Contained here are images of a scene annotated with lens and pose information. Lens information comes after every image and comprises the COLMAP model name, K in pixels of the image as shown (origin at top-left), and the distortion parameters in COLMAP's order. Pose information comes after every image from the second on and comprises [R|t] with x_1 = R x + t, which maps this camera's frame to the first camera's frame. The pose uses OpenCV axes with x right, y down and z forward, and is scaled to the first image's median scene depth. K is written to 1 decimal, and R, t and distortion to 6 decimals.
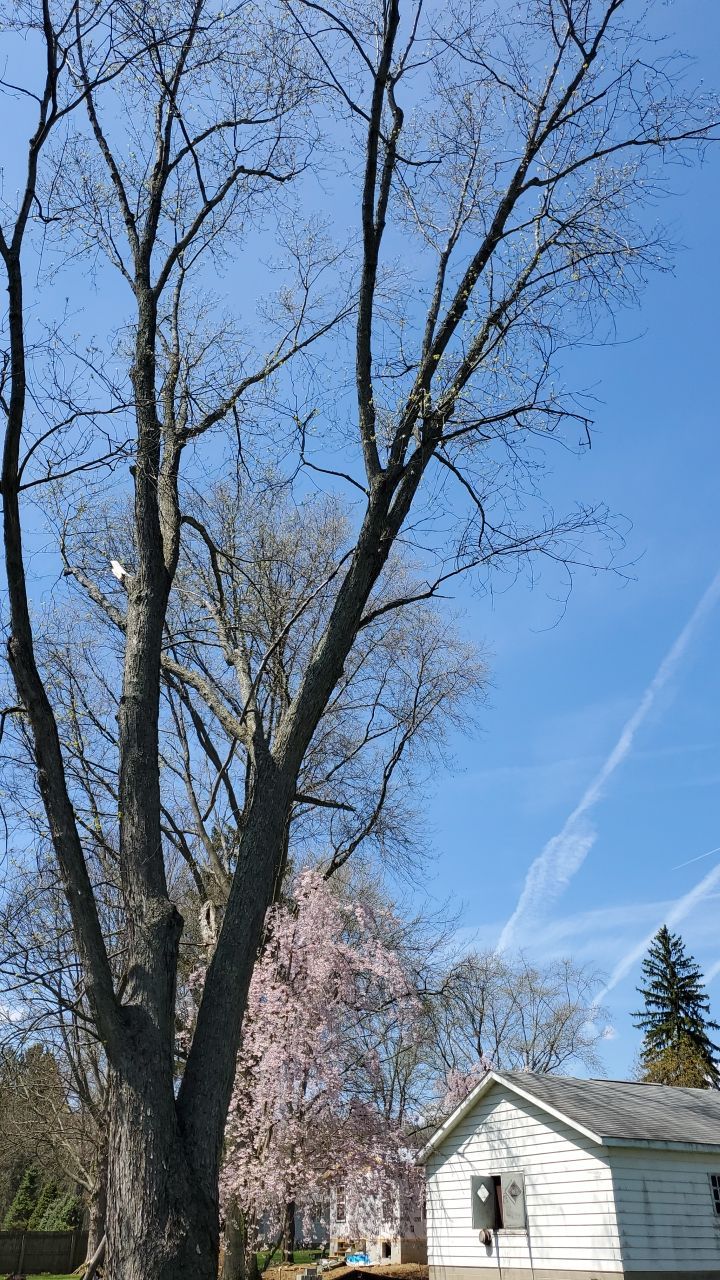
lens RADIAL K [[987.4, 0, 364.4], [0, 987.4, 638.3], [0, 0, 1]] dist [0.053868, -0.057200]
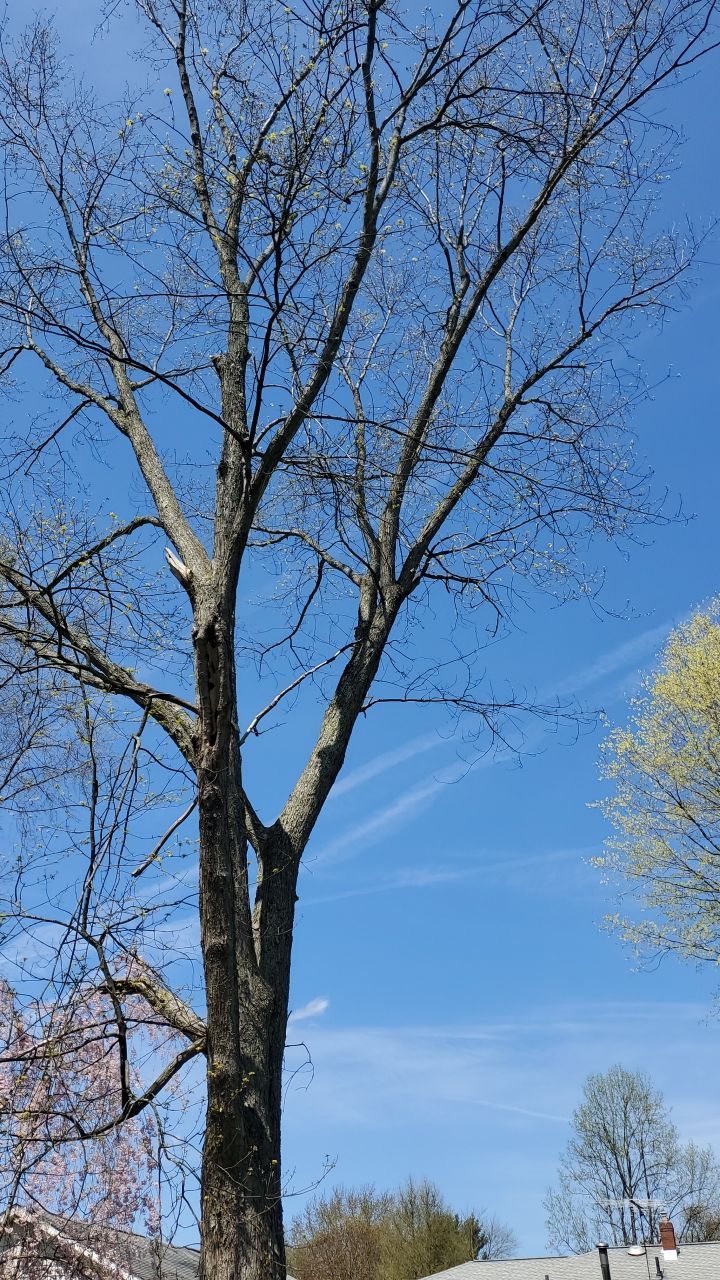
lens RADIAL K [[987.4, 0, 359.2], [0, 987.4, 650.6], [0, 0, 1]] dist [0.053868, -0.057200]
pose [[0.733434, 0.395509, 0.552853, -0.509686], [-0.334990, 0.917989, -0.212316, 0.114261], [-0.591486, -0.029481, 0.805776, 0.204493]]
